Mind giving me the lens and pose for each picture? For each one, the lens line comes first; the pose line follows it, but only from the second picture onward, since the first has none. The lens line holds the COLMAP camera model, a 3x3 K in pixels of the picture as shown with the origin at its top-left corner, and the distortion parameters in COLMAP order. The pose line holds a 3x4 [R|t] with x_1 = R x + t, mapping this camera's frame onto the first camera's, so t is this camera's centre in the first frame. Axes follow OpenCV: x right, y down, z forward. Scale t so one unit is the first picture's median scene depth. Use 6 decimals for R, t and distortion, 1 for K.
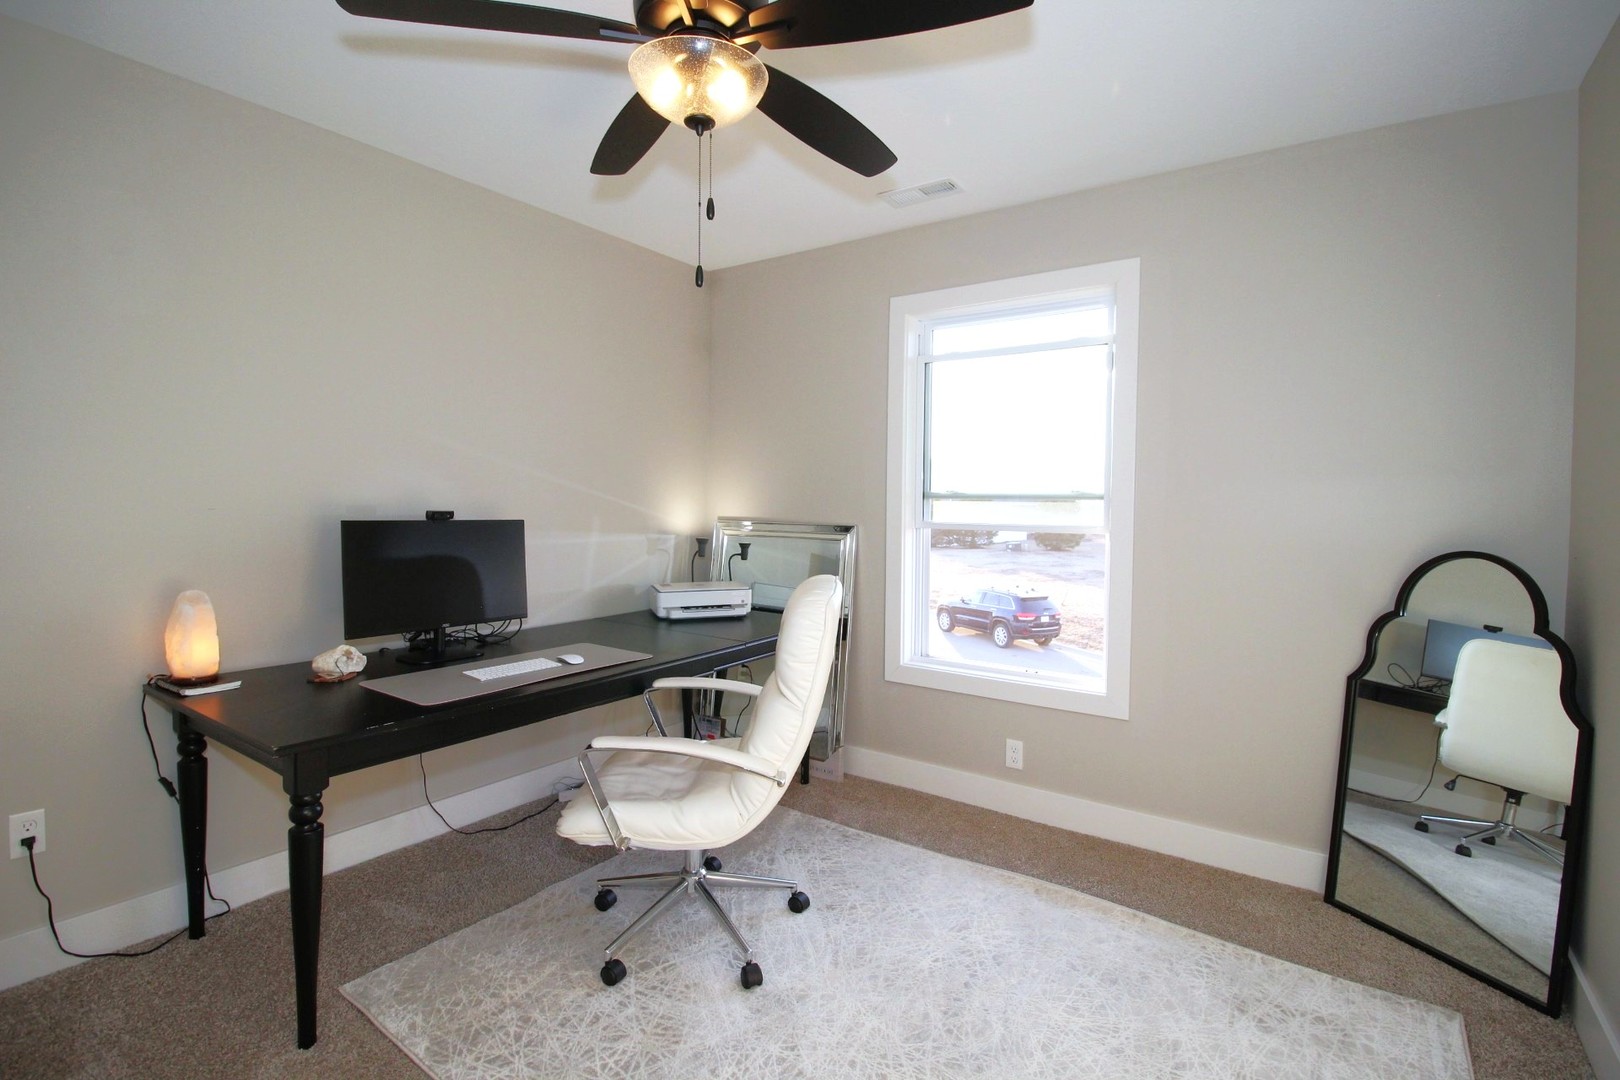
lens RADIAL K [[757.6, 0, 820.1], [0, 757.6, 534.1], [0, 0, 1]] dist [-0.000352, -0.012629]
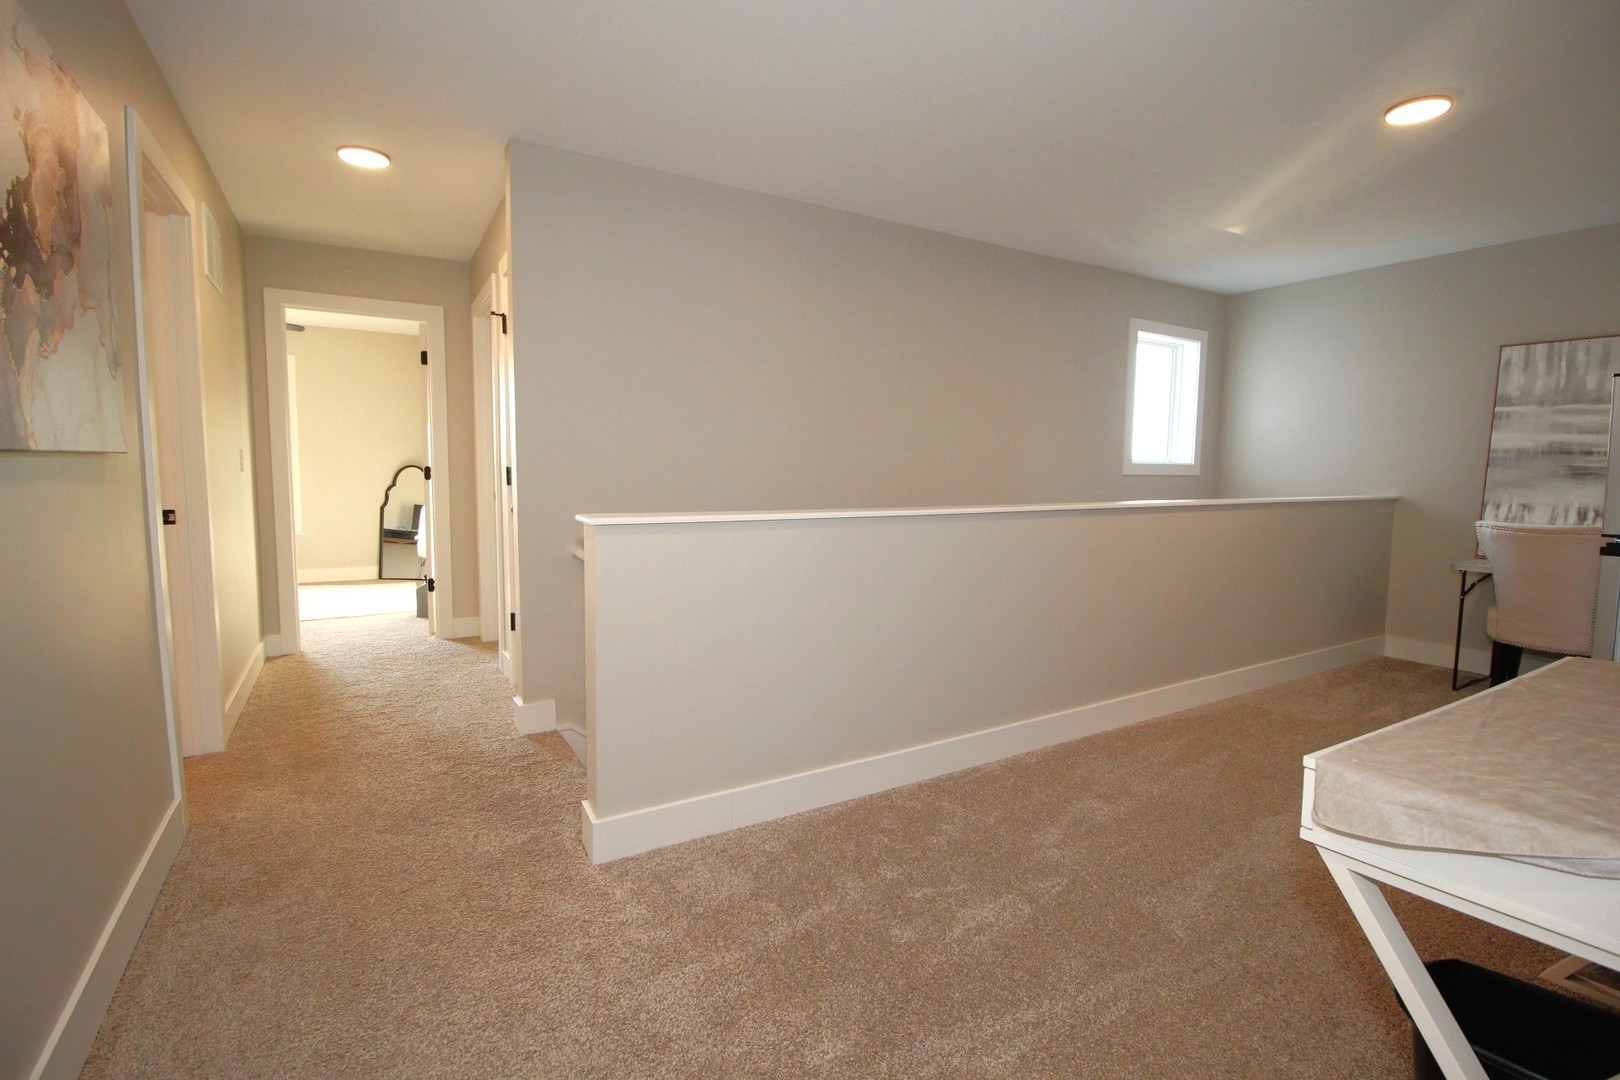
lens RADIAL K [[757.6, 0, 820.1], [0, 757.6, 534.1], [0, 0, 1]] dist [-0.000352, -0.012629]
pose [[0.396033, -0.086253, 0.914176, -1.443911], [0.026136, 0.996234, 0.082673, 0.091120], [-0.917864, -0.008848, 0.396796, -1.903236]]
